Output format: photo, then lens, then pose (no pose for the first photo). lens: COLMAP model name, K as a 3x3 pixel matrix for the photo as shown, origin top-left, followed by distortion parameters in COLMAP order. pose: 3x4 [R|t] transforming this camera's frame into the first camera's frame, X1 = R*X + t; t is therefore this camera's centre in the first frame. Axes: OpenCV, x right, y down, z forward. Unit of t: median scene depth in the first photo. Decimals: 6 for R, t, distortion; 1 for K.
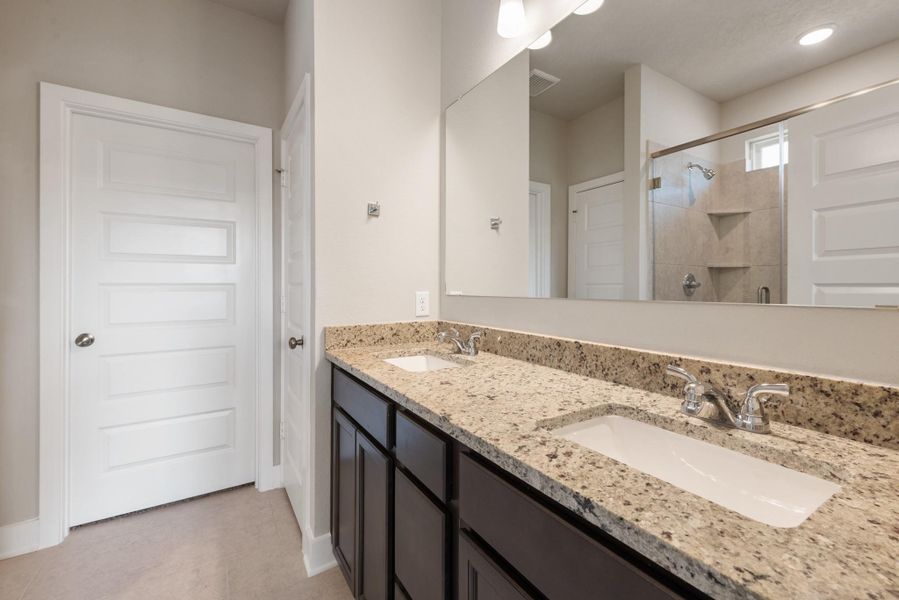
lens RADIAL K [[388.2, 0, 445.8], [0, 388.2, 284.0], [0, 0, 1]] dist [0.005126, -0.000255]
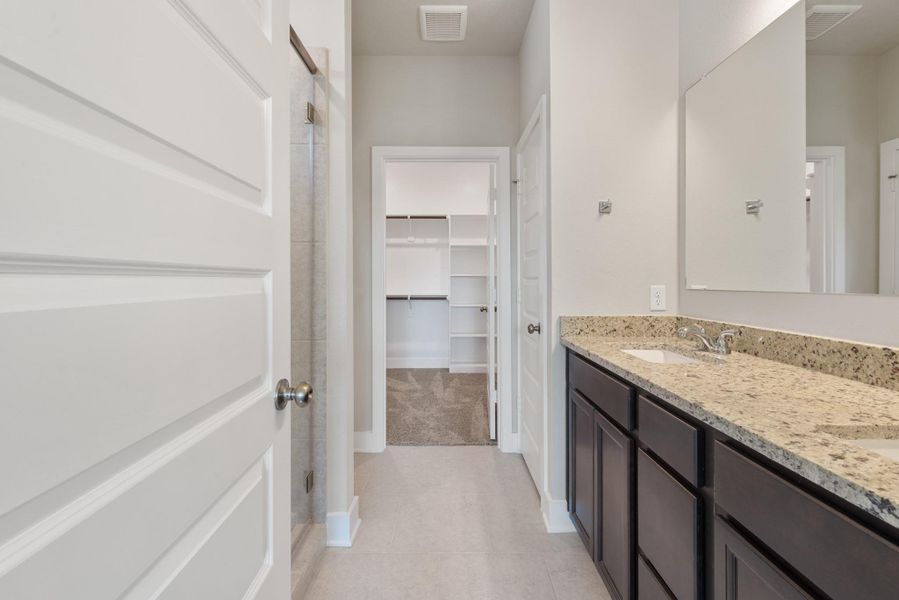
lens RADIAL K [[371.6, 0, 449.1], [0, 371.6, 278.1], [0, 0, 1]] dist [0.003883, -0.001186]
pose [[0.849765, -0.004320, -0.527144, -0.024244], [0.004533, 0.999989, -0.000888, 0.000088], [0.527143, -0.001635, 0.849775, -0.130167]]
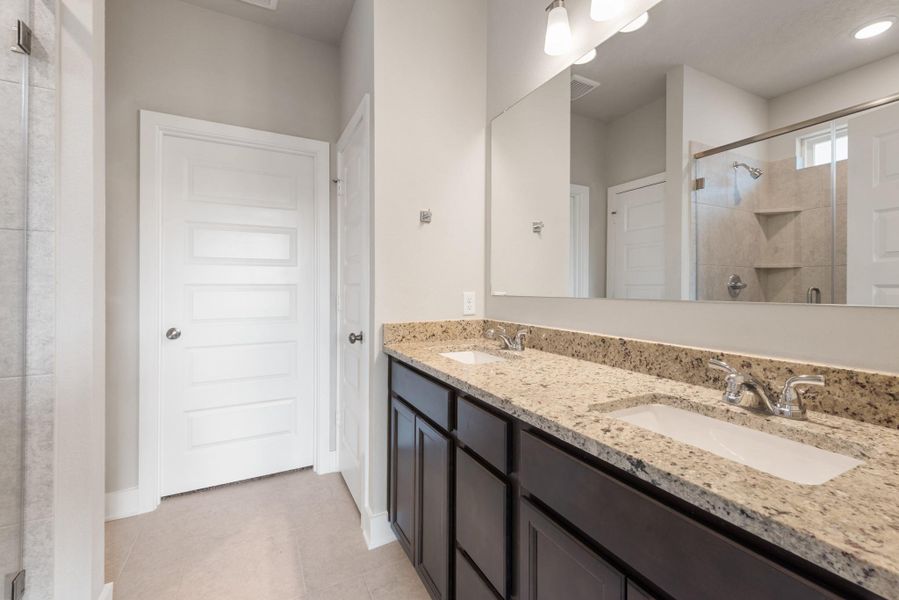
lens RADIAL K [[380.4, 0, 450.5], [0, 380.4, 285.3], [0, 0, 1]] dist [0.009220, -0.001187]
pose [[0.996708, 0.001307, -0.081069, -0.049118], [-0.001197, 0.999998, 0.001417, -0.000348], [0.081071, -0.001315, 0.996707, -0.091629]]
